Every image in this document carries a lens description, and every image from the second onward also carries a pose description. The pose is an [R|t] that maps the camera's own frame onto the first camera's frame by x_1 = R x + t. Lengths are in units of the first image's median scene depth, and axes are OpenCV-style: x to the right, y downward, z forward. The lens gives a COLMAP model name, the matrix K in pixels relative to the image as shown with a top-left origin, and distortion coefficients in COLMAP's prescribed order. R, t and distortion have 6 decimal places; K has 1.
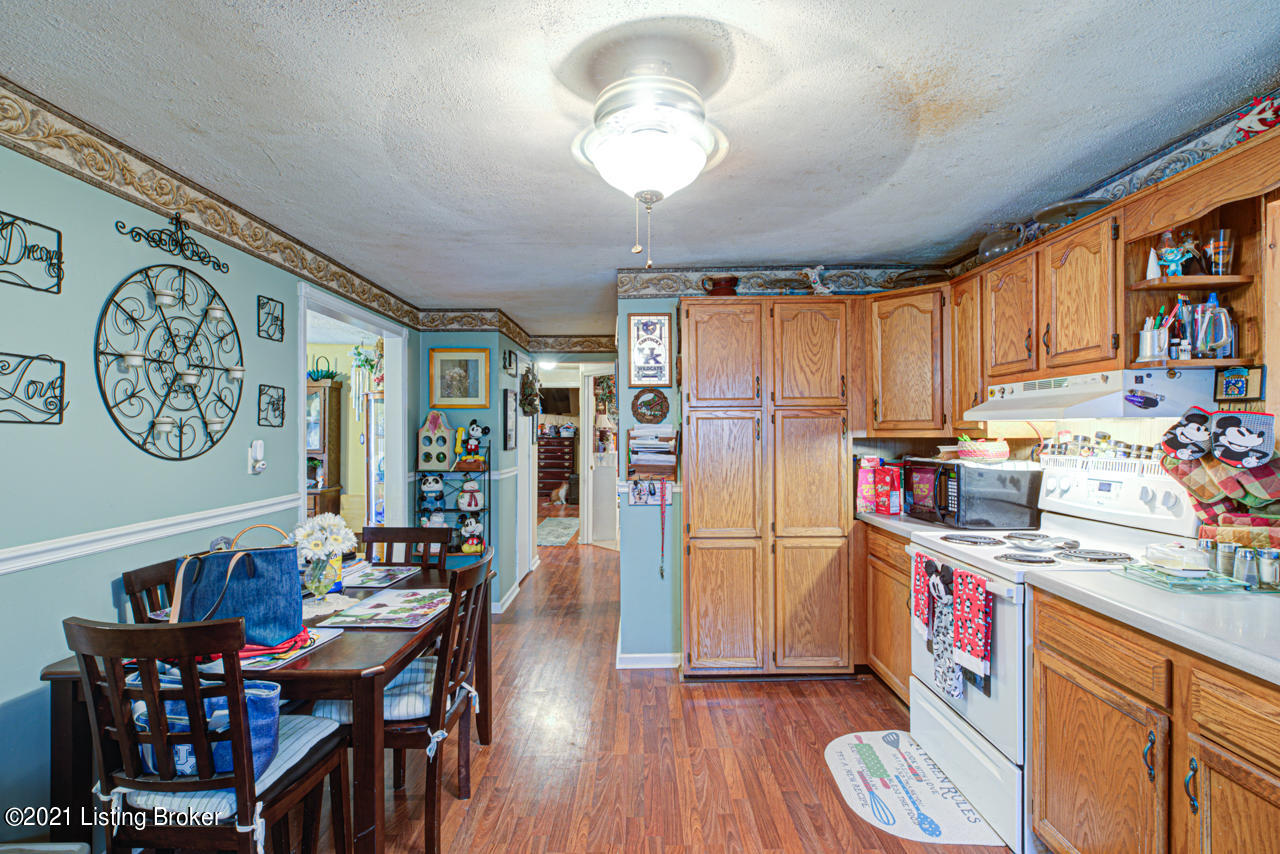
lens RADIAL K [[690.4, 0, 640.7], [0, 690.4, 430.9], [0, 0, 1]] dist [0.001019, 0.000076]
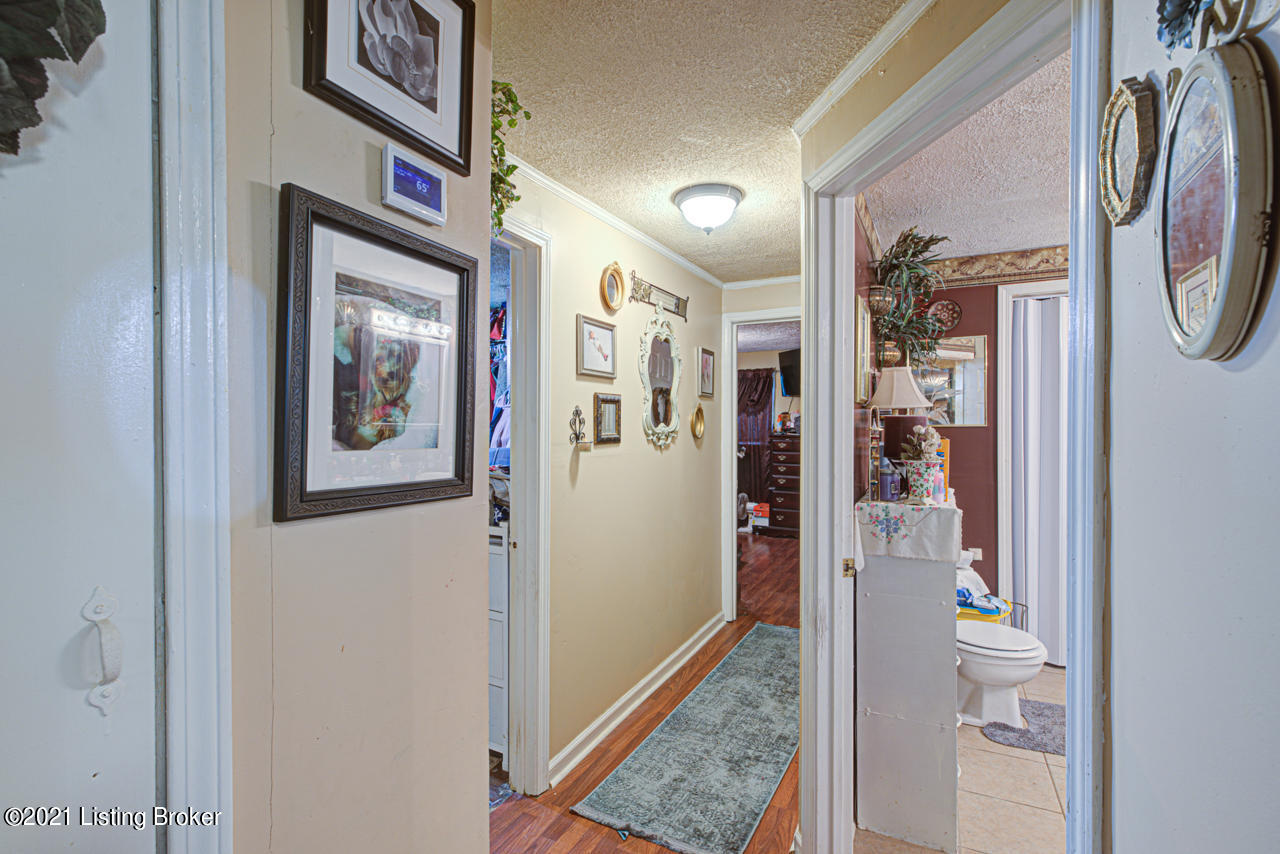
lens RADIAL K [[581.1, 0, 643.8], [0, 581.1, 427.7], [0, 0, 1]] dist [0.001390, 0.000465]
pose [[0.896625, 0.006098, -0.442750, -0.040016], [-0.004128, 0.999977, 0.005413, 0.002362], [0.442772, -0.003025, 0.896629, 0.697312]]
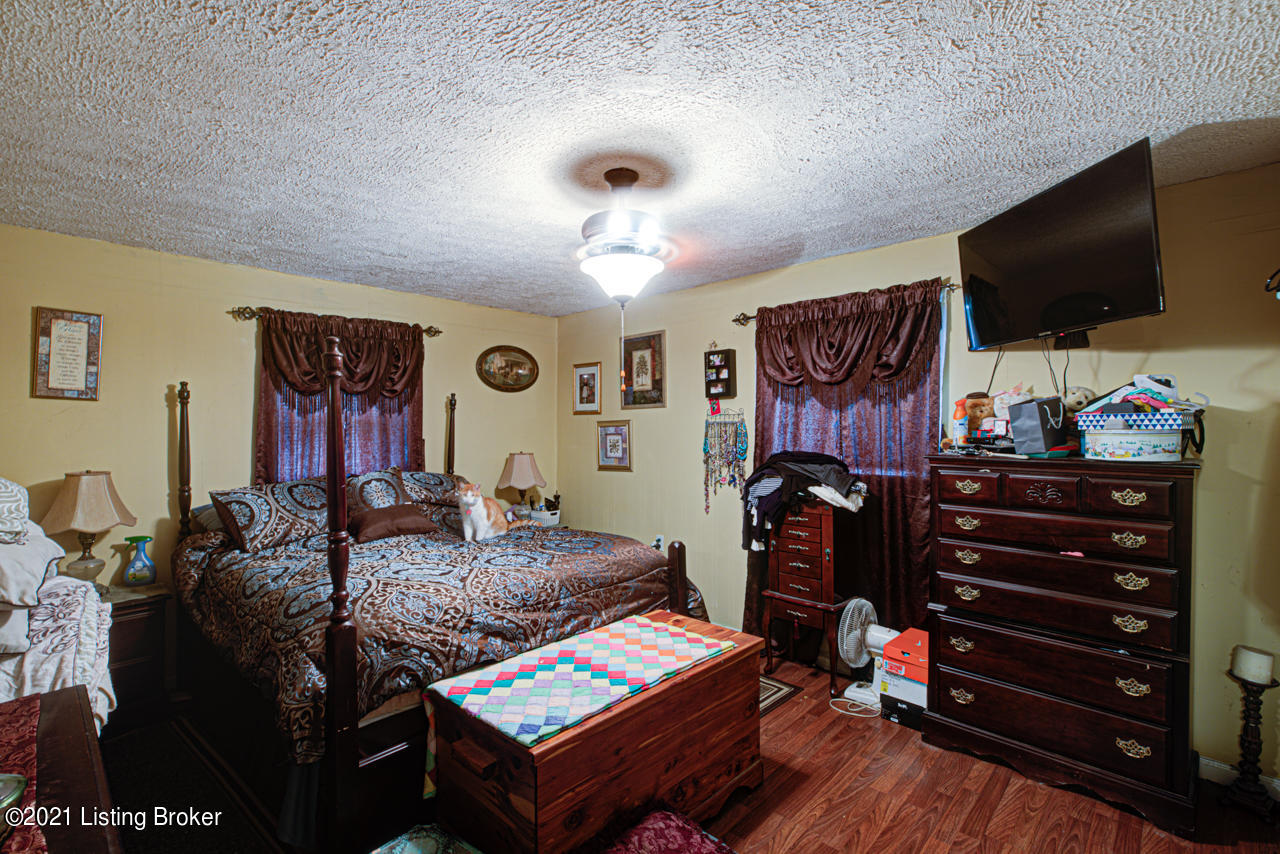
lens RADIAL K [[581.1, 0, 636.7], [0, 581.1, 418.9], [0, 0, 1]] dist [0.001390, 0.000465]
pose [[0.720052, 0.002181, -0.693916, -0.133801], [0.007274, 0.999916, 0.010691, -0.006108], [0.693881, -0.012746, 0.719976, 1.140637]]
